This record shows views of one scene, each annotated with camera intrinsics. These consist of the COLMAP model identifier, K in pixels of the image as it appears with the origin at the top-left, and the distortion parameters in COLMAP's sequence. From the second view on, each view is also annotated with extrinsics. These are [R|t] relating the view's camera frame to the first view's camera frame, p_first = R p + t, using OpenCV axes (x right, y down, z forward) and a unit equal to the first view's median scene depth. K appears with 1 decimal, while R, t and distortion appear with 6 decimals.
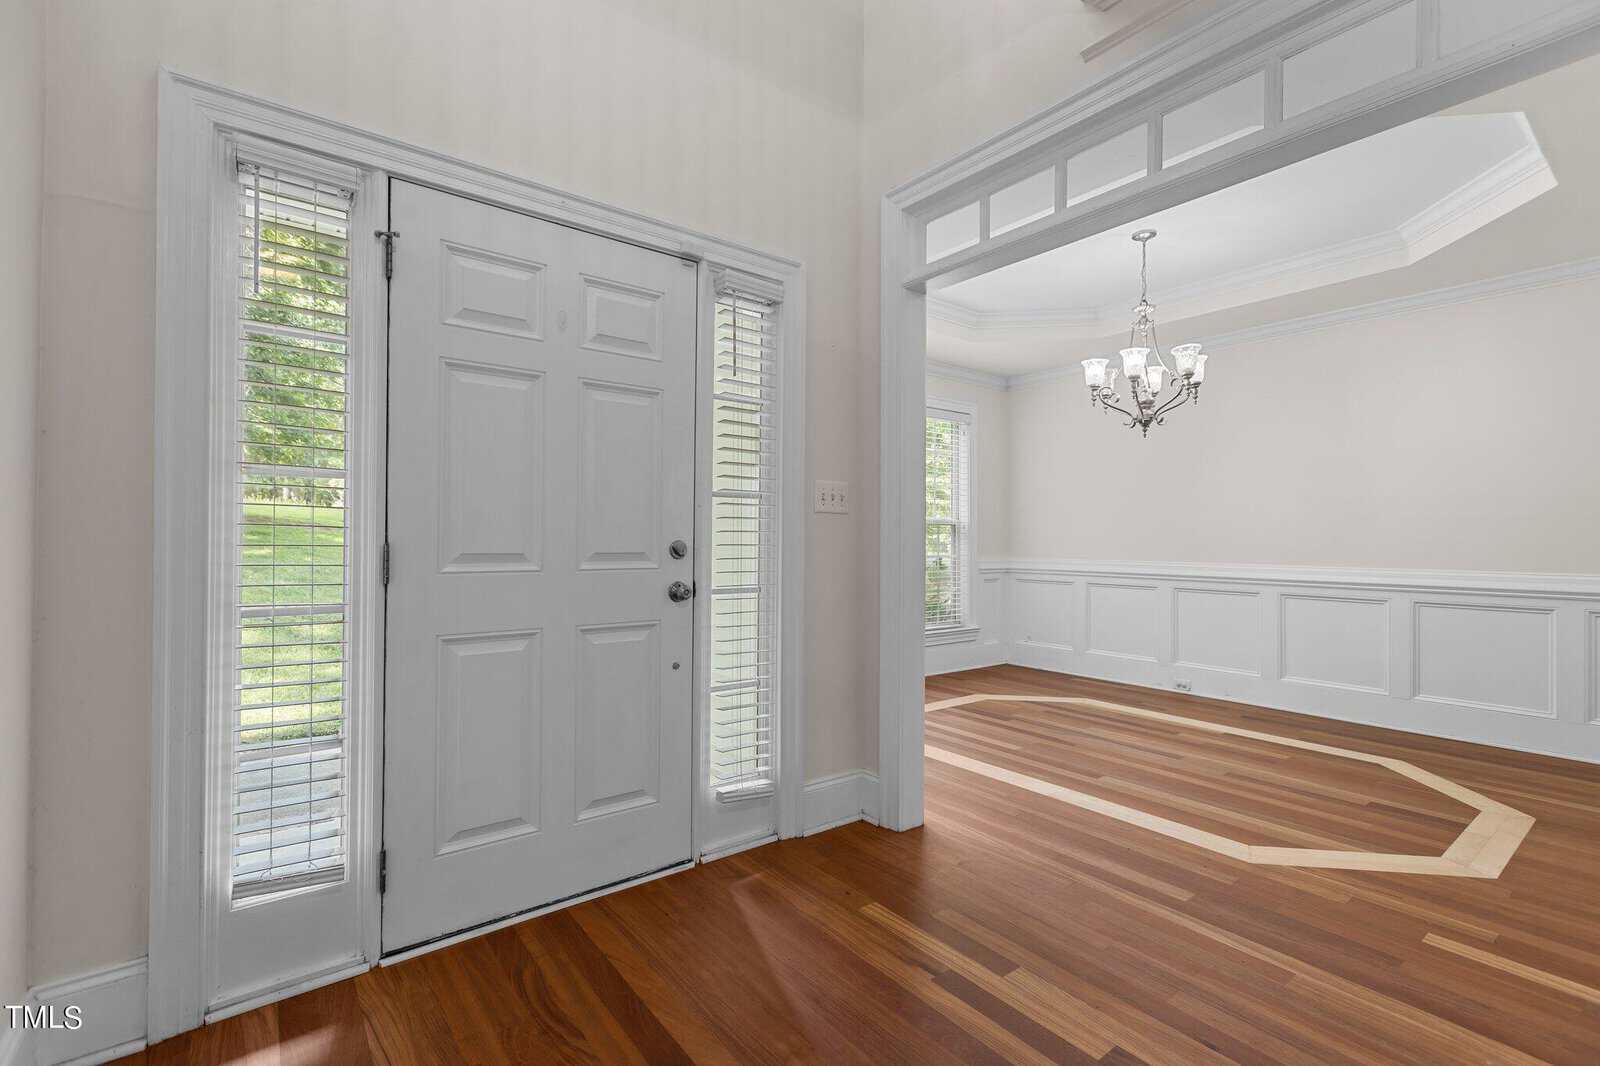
lens RADIAL K [[717.0, 0, 805.9], [0, 717.0, 531.3], [0, 0, 1]] dist [0.002020, 0.000301]
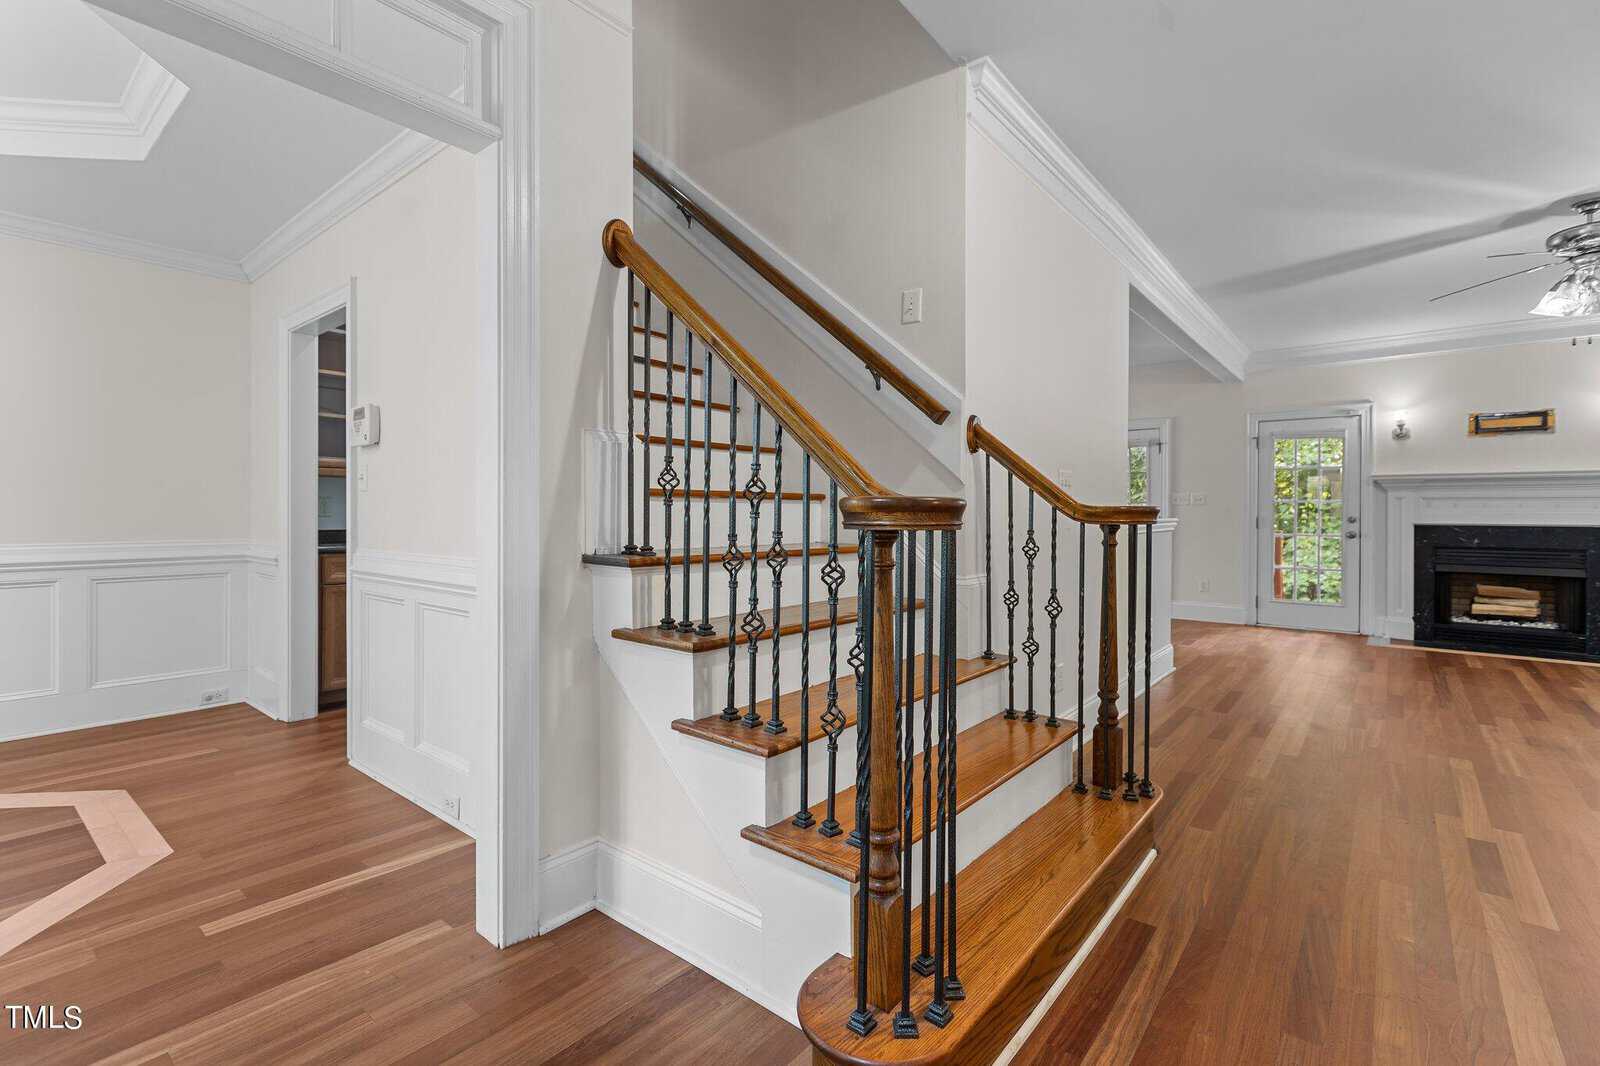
lens RADIAL K [[717.0, 0, 806.6], [0, 717.0, 517.8], [0, 0, 1]] dist [0.002020, 0.000301]
pose [[-0.232779, -0.006151, 0.972510, -0.197860], [-0.017361, 0.999847, 0.002169, 0.008675], [-0.972375, -0.016378, -0.232850, 0.398387]]
